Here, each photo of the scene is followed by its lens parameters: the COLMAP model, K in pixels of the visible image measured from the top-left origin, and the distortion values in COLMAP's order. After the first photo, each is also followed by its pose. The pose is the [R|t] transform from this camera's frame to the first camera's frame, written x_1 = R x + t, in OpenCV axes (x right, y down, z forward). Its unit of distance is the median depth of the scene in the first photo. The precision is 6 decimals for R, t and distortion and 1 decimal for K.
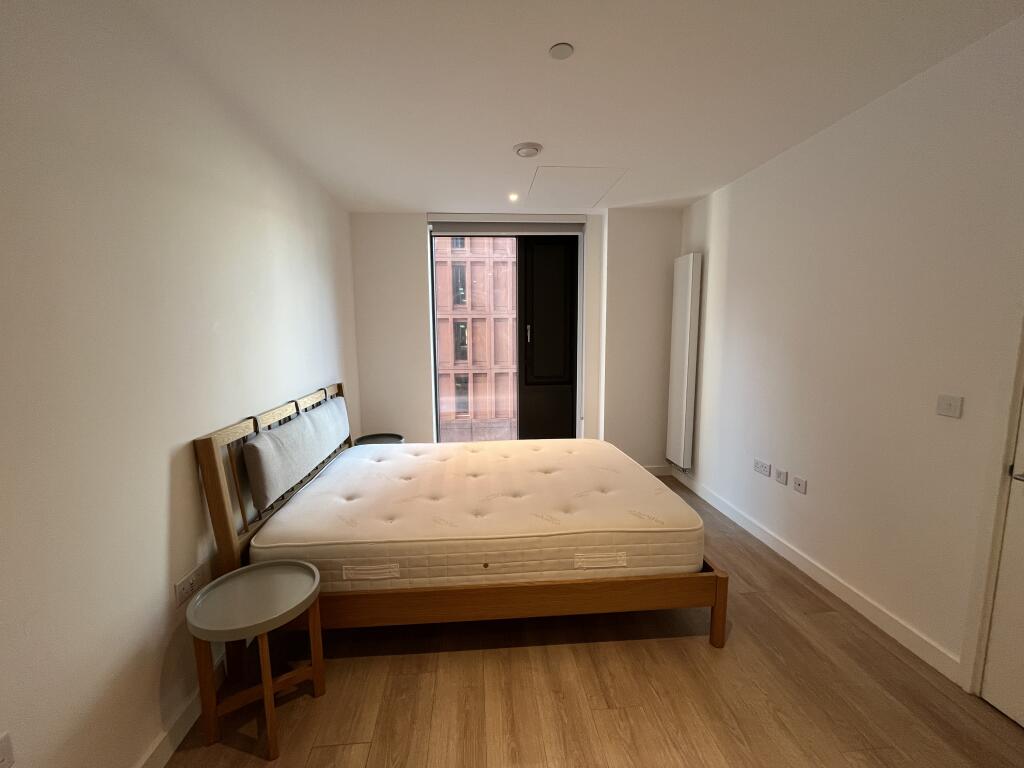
lens RADIAL K [[418.3, 0, 507.1], [0, 418.3, 376.7], [0, 0, 1]] dist [-0.002539, 0.001487]
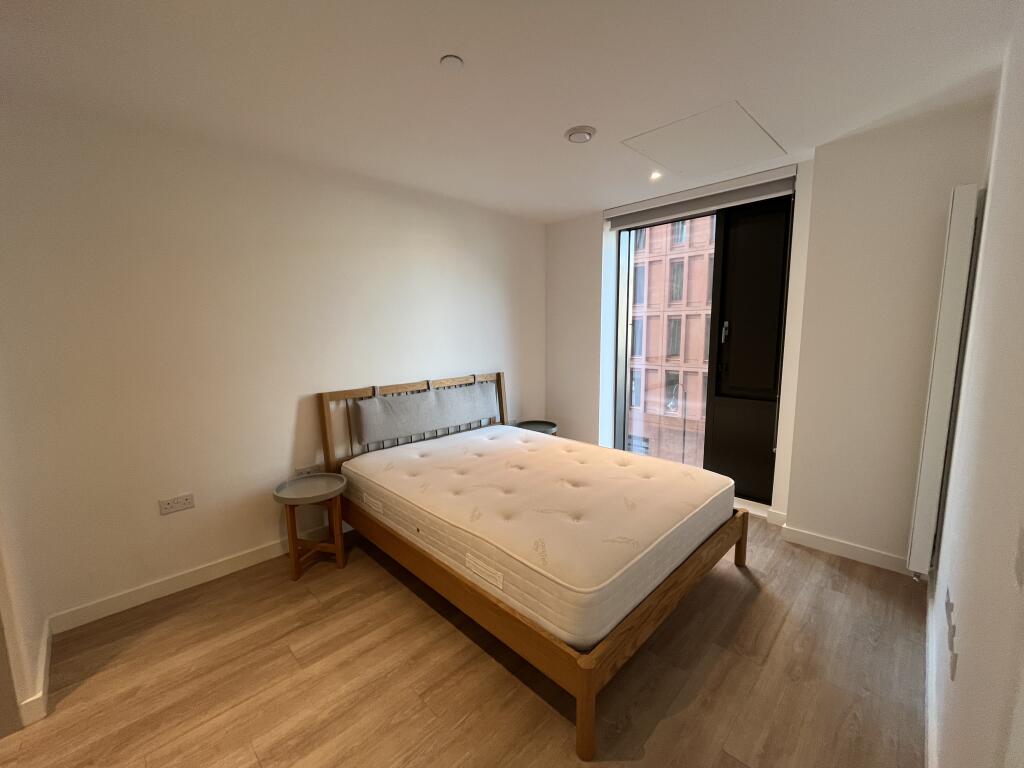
lens RADIAL K [[418.3, 0, 518.6], [0, 418.3, 378.4], [0, 0, 1]] dist [-0.002539, 0.001487]
pose [[0.649802, 0.090968, -0.754640, 0.535060], [-0.079894, 0.995487, 0.051207, -0.032150], [0.755893, 0.027017, 0.654138, 0.232488]]
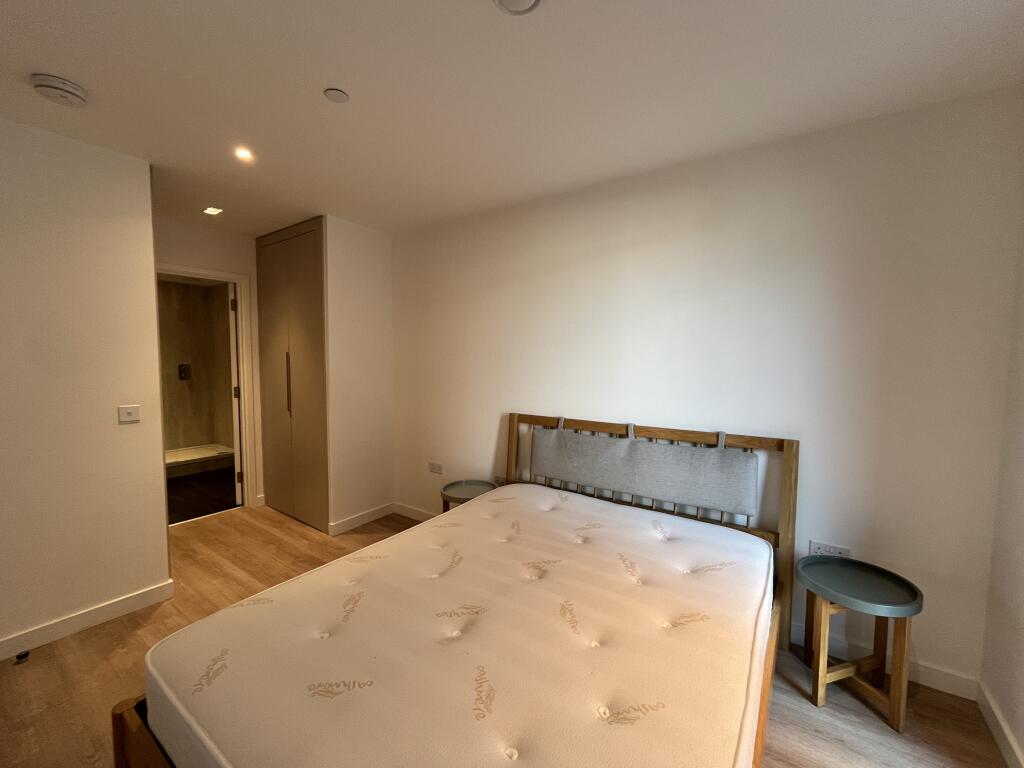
lens RADIAL K [[418.3, 0, 508.2], [0, 418.3, 385.0], [0, 0, 1]] dist [-0.002539, 0.001487]
pose [[-0.640826, 0.047657, -0.766205, 0.339813], [-0.091837, 0.986145, 0.138146, -0.110481], [0.762173, 0.158894, -0.627571, 1.026384]]
